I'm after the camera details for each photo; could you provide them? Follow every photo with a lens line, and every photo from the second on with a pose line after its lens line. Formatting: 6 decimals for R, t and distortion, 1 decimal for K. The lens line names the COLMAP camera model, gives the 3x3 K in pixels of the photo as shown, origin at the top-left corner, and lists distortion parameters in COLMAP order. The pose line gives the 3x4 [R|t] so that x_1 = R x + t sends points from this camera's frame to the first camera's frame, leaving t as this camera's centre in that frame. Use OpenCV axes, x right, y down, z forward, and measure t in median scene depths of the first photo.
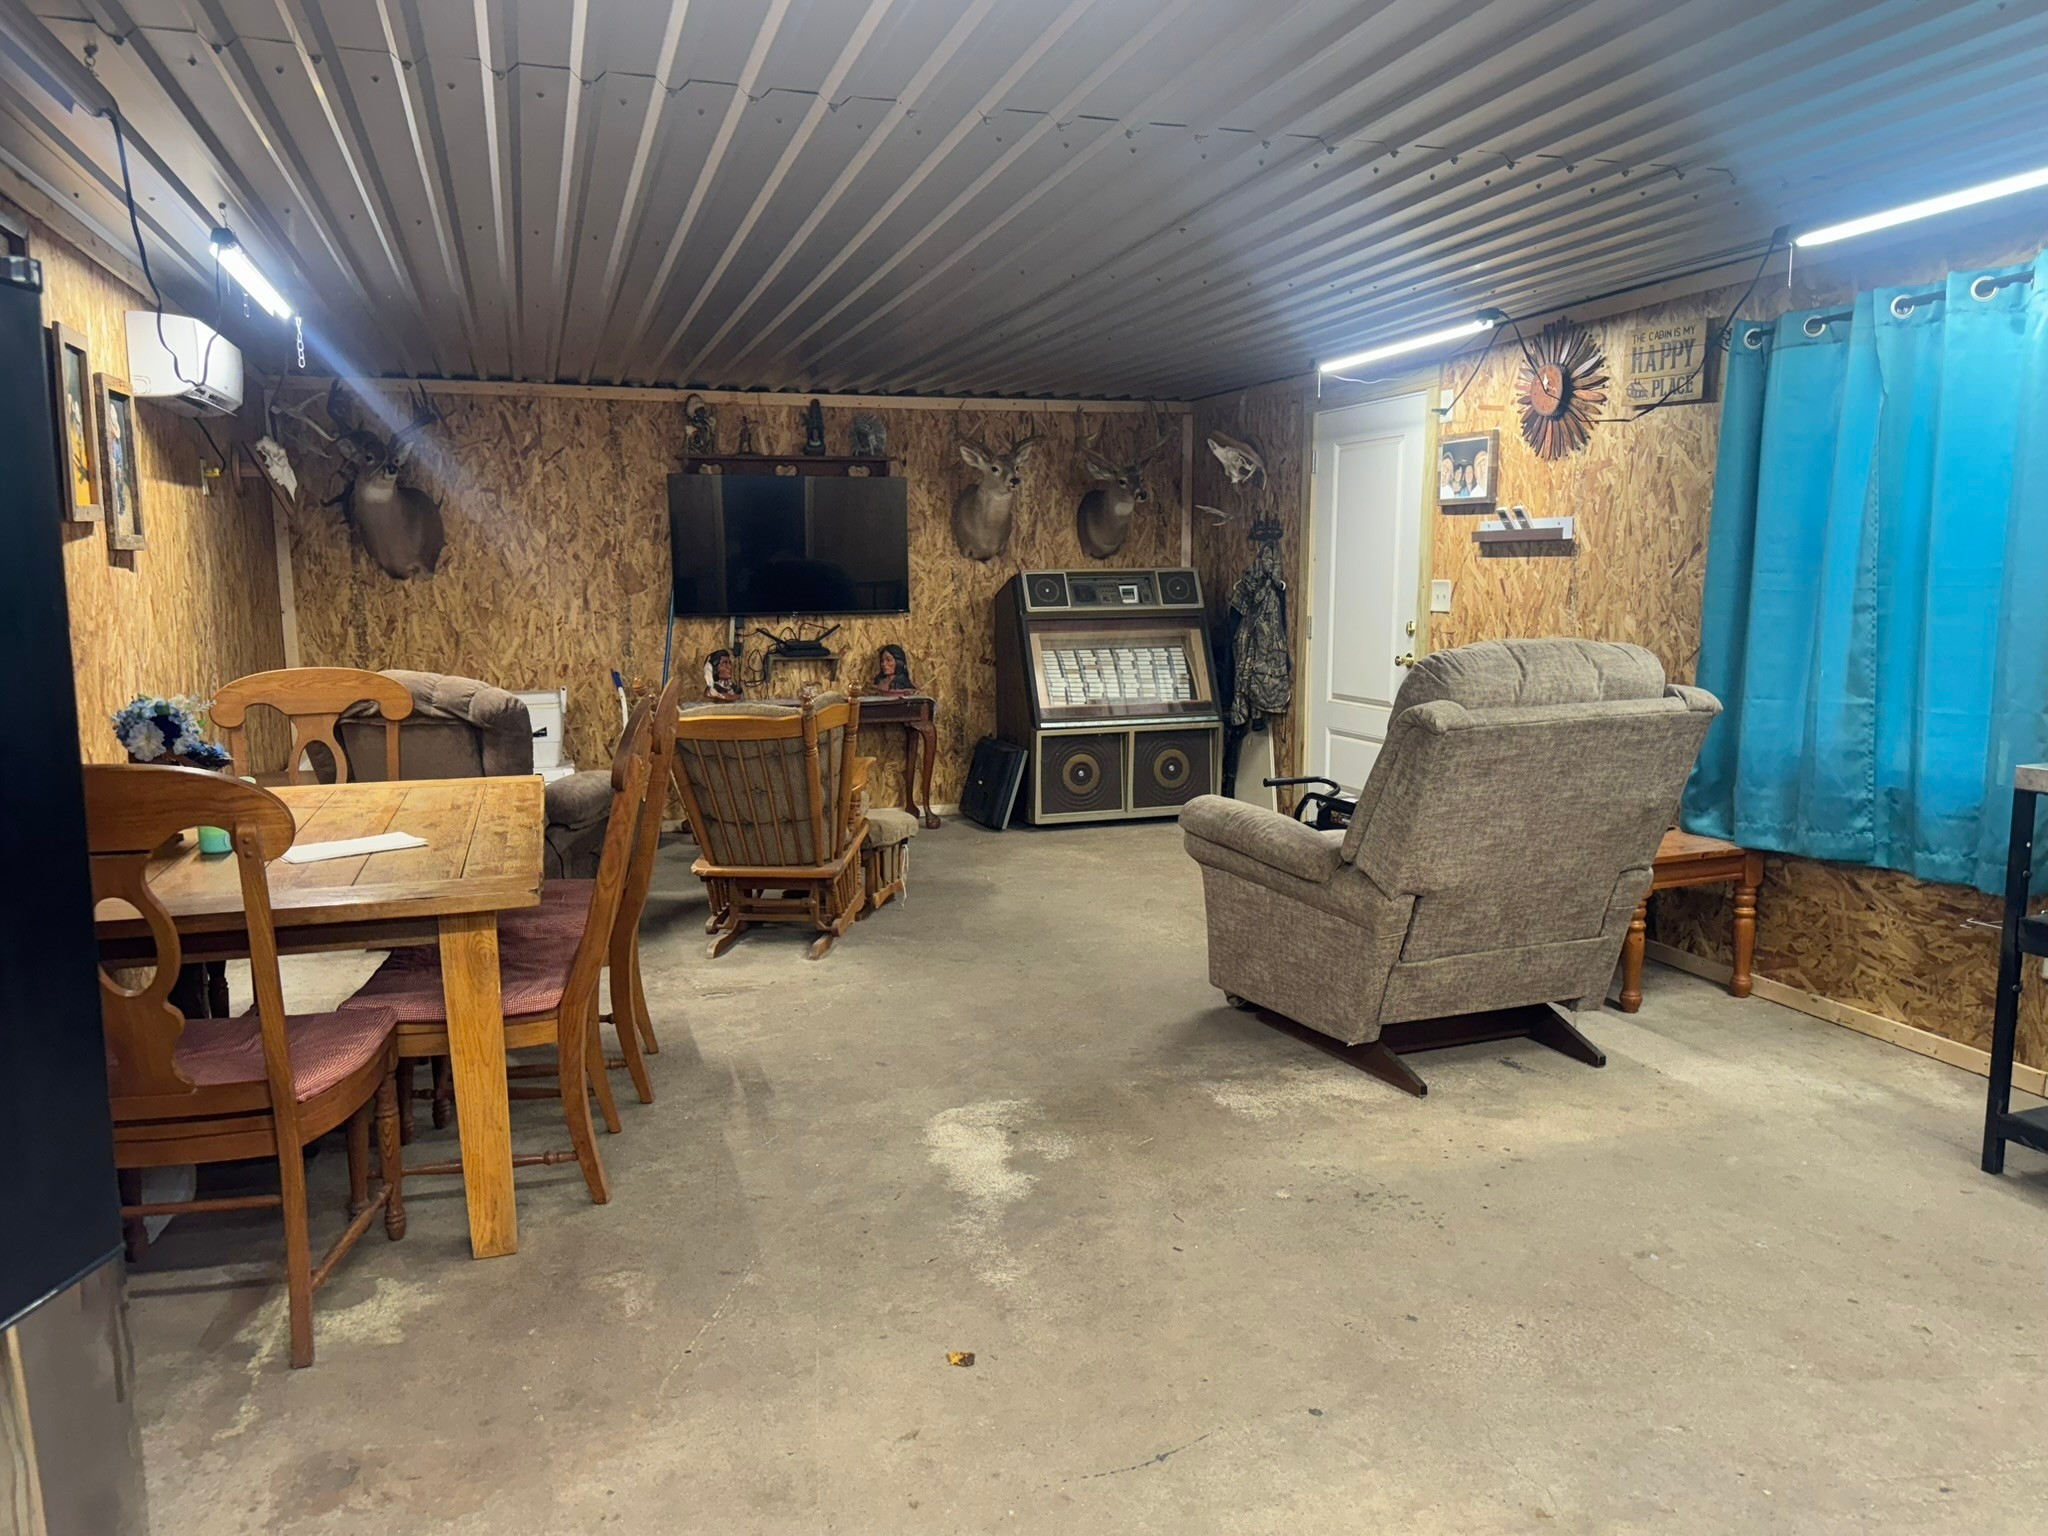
lens RADIAL K [[1482.6, 0, 1019.0], [0, 1482.6, 777.3], [0, 0, 1]] dist [0.060840, -0.076236]
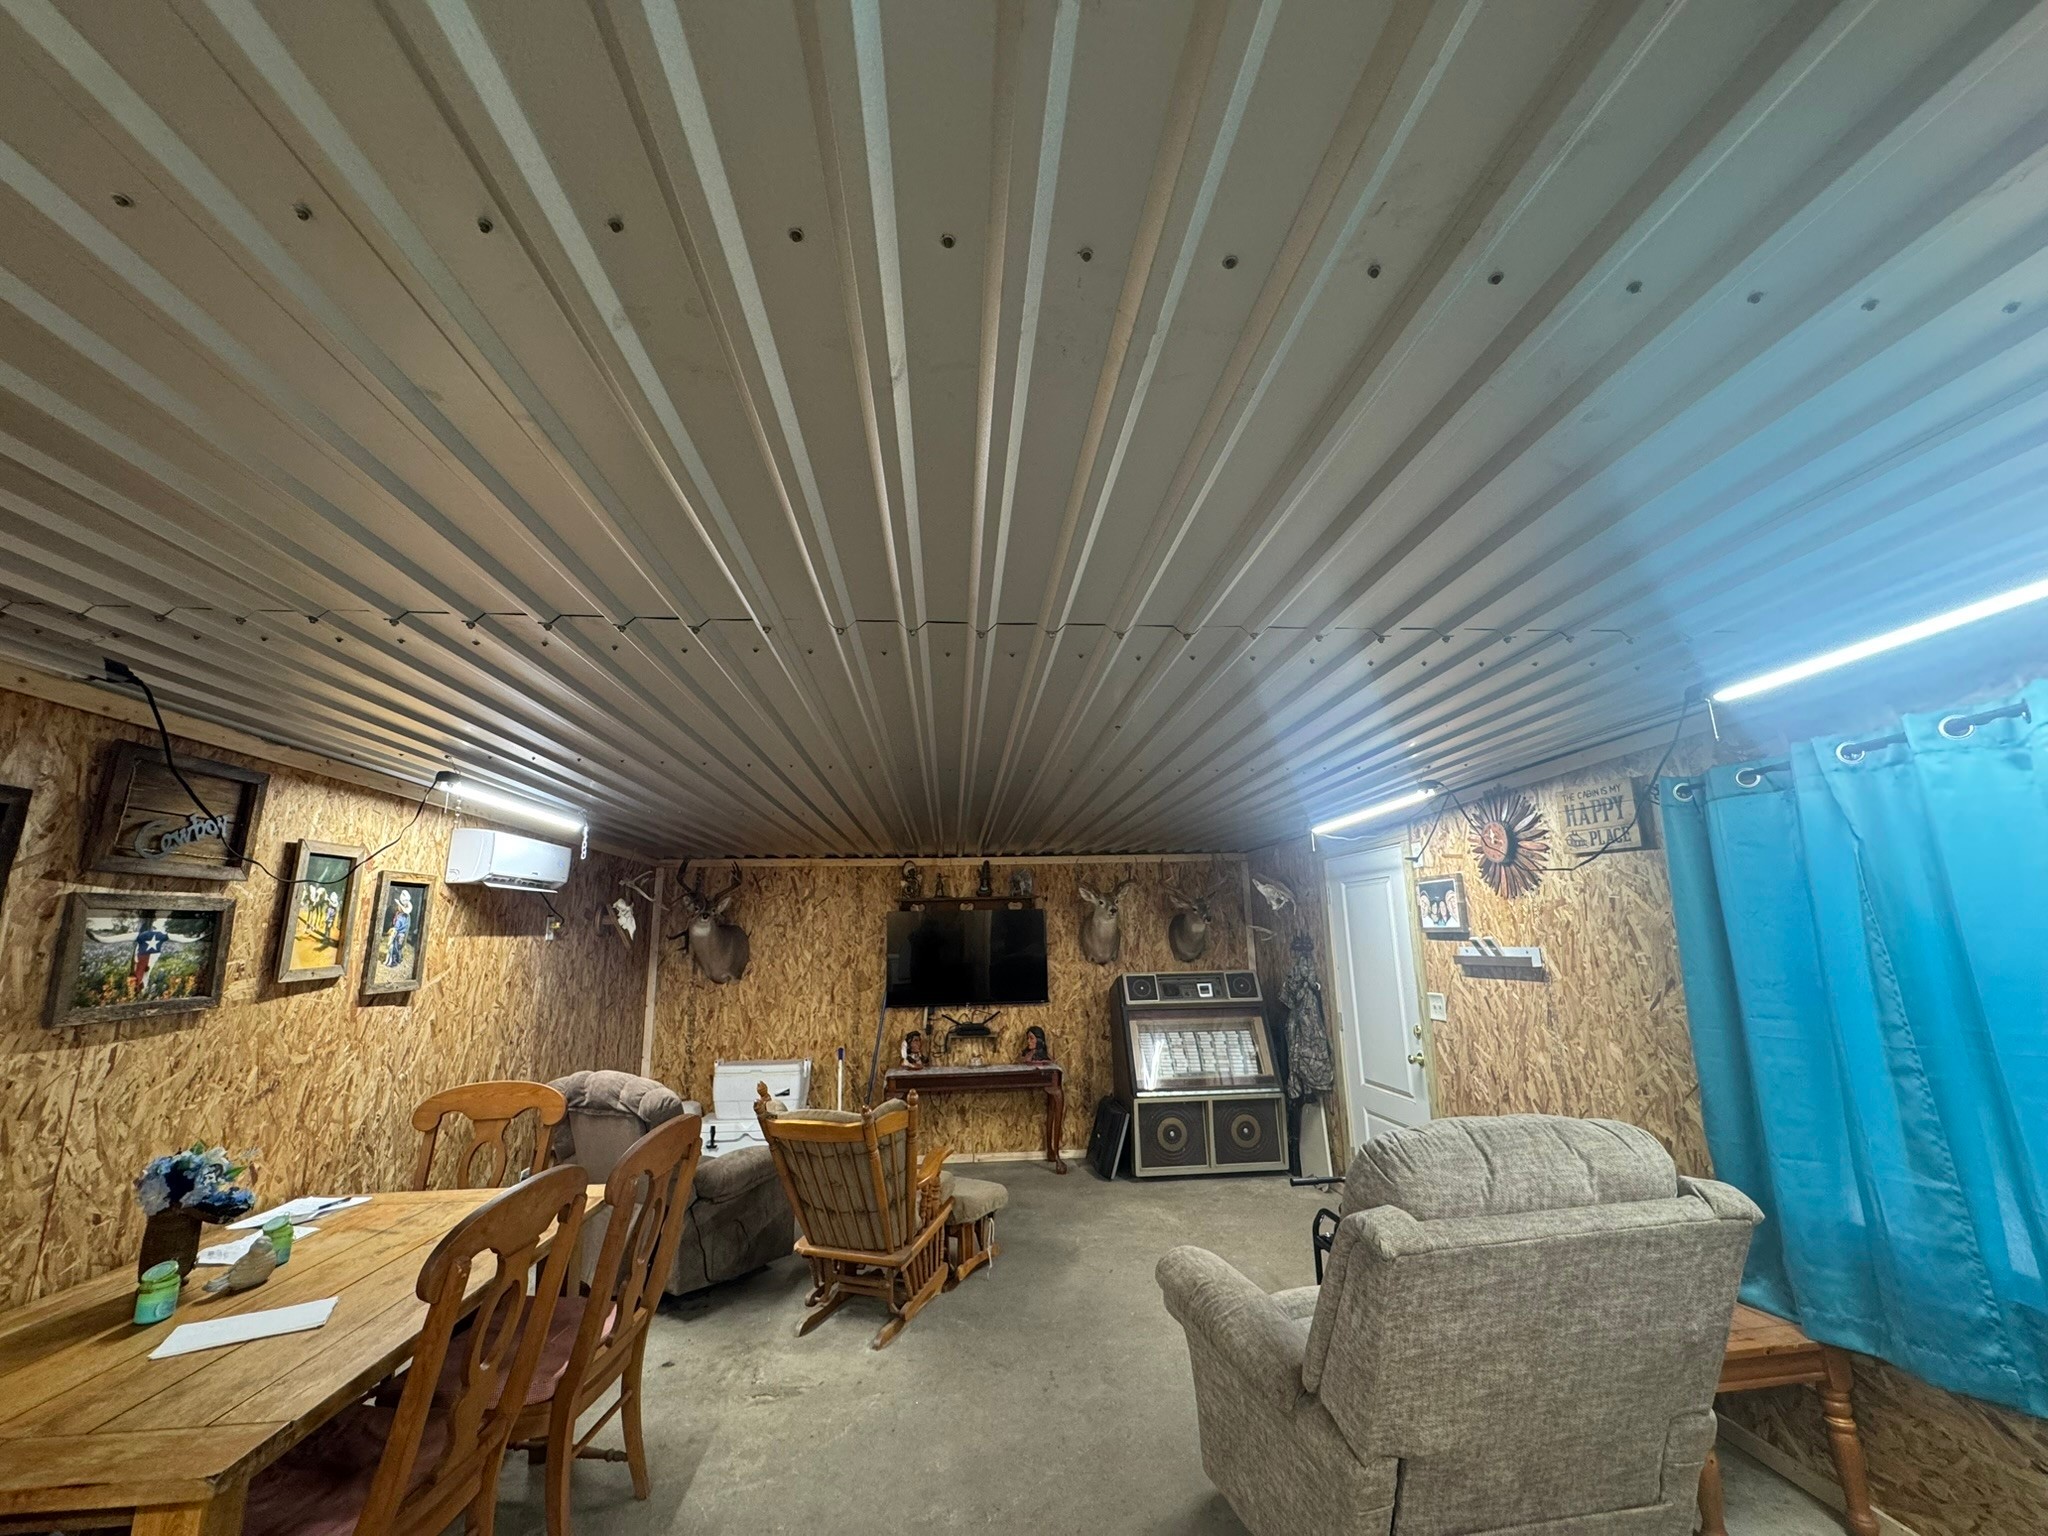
lens RADIAL K [[817.8, 0, 1022.4], [0, 817.8, 762.3], [0, 0, 1]] dist [-0.003023, 0.000625]
pose [[0.974034, -0.058090, -0.218821, 0.160463], [-0.021972, 0.937706, -0.346734, -0.101204], [0.225332, 0.342538, 0.912082, 0.358918]]
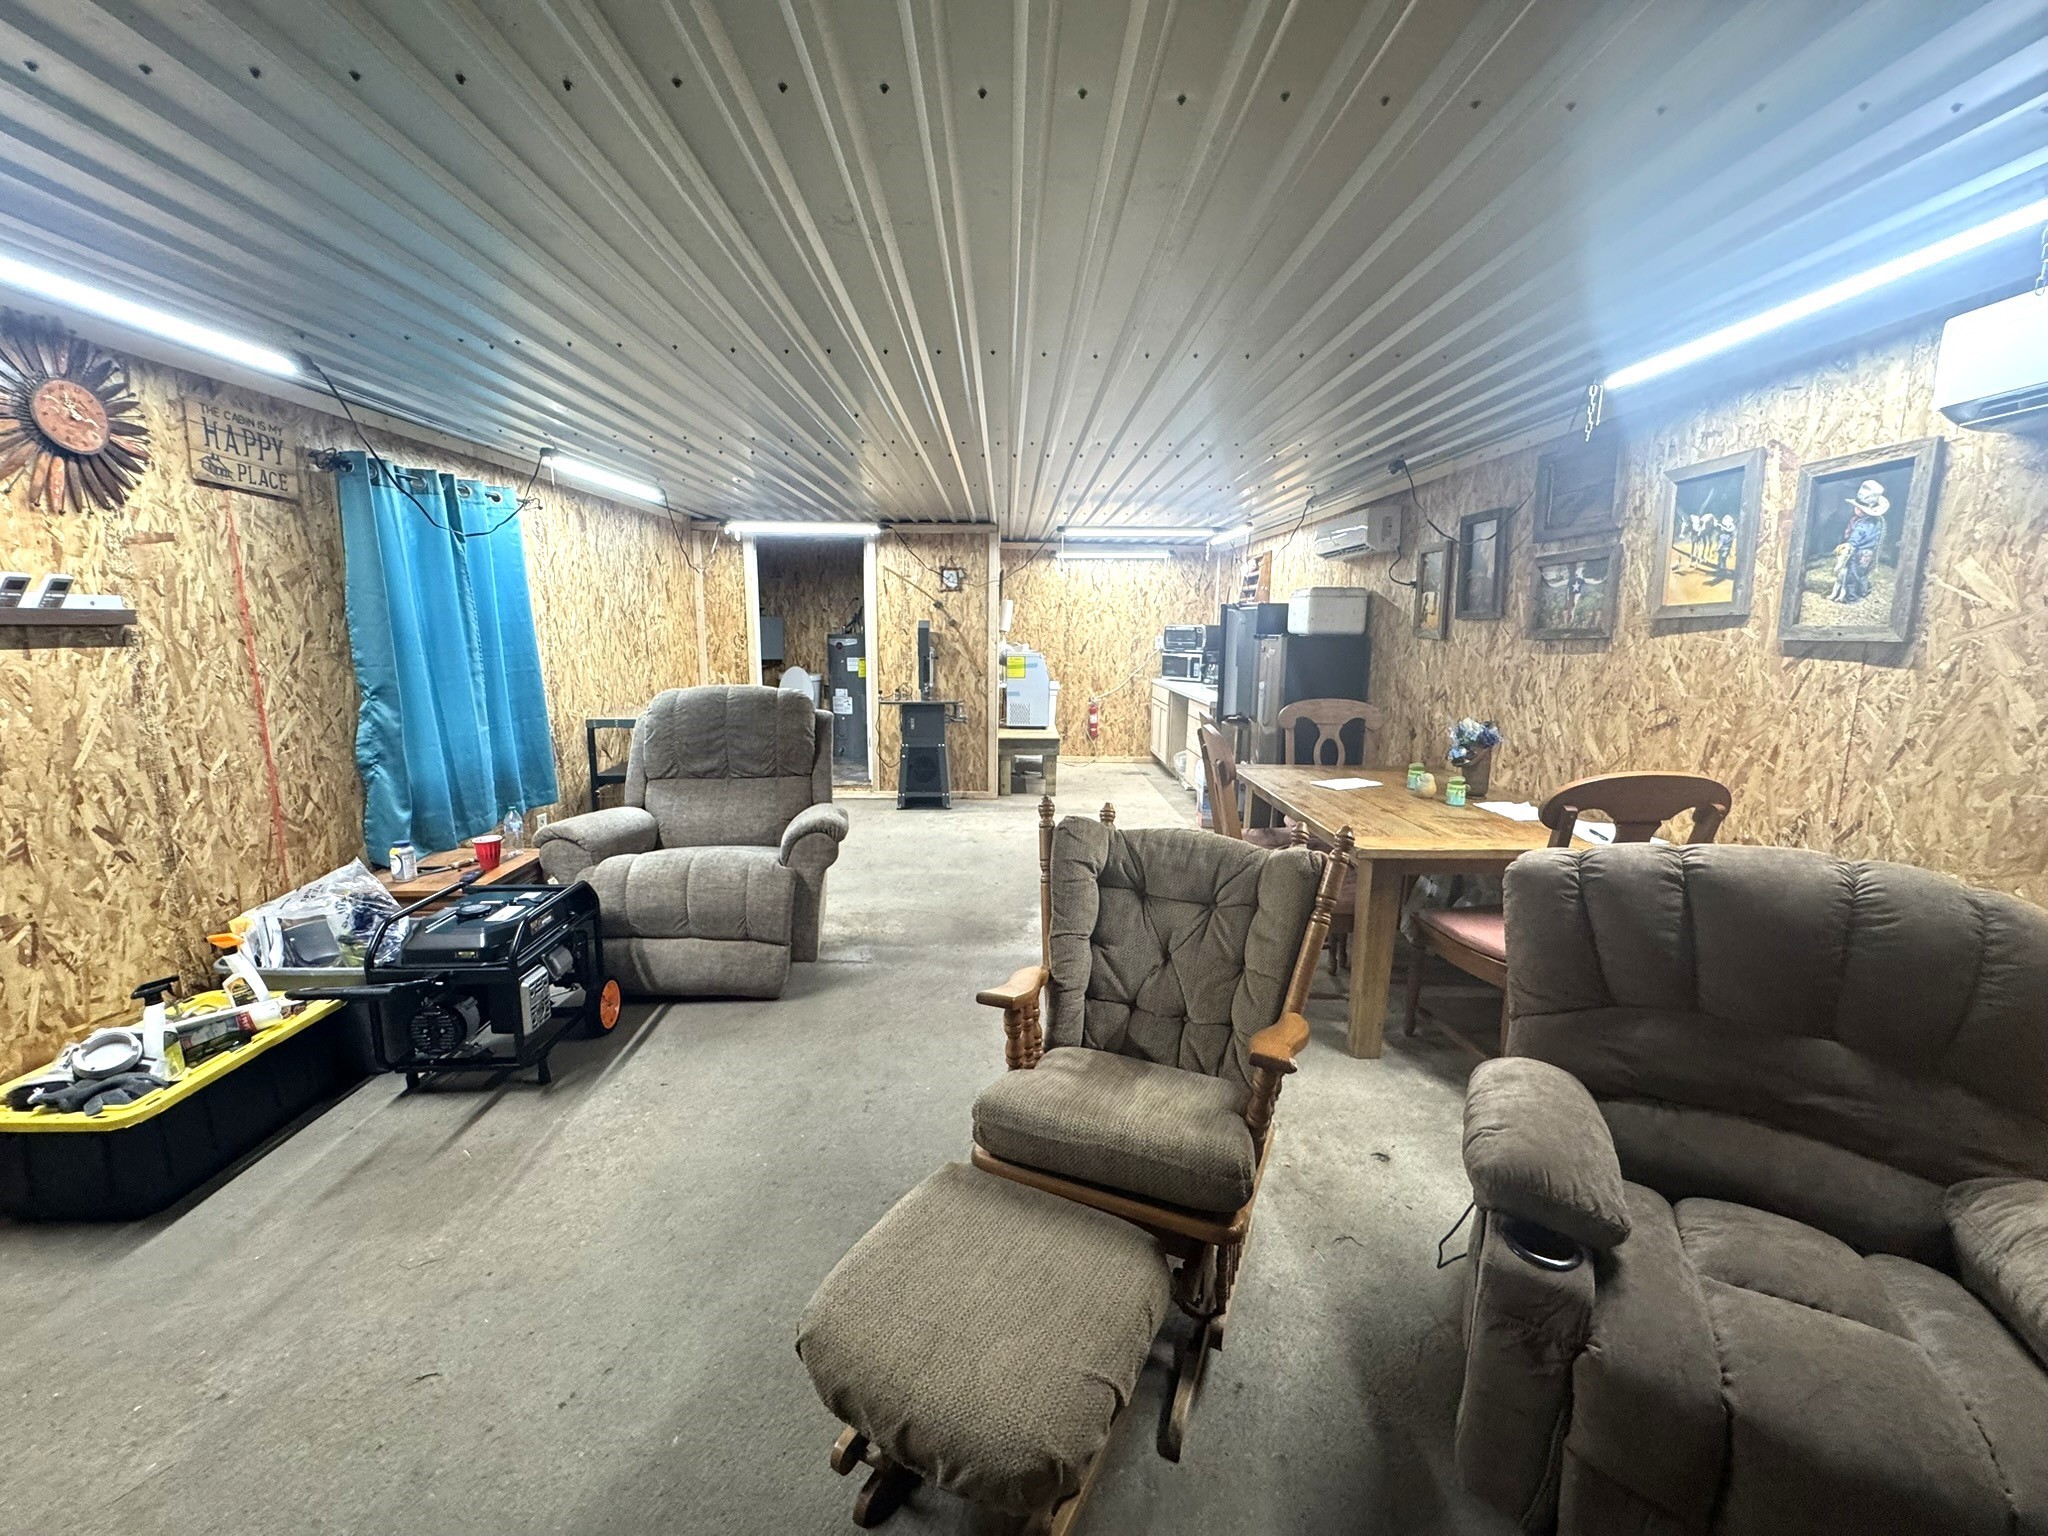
lens RADIAL K [[817.8, 0, 1028.4], [0, 817.8, 766.6], [0, 0, 1]] dist [-0.003023, 0.000625]
pose [[-0.959322, -0.046113, 0.278524, -0.257491], [0.041078, 0.953271, 0.299311, -0.247408], [-0.279311, 0.298576, -0.912599, 1.608266]]
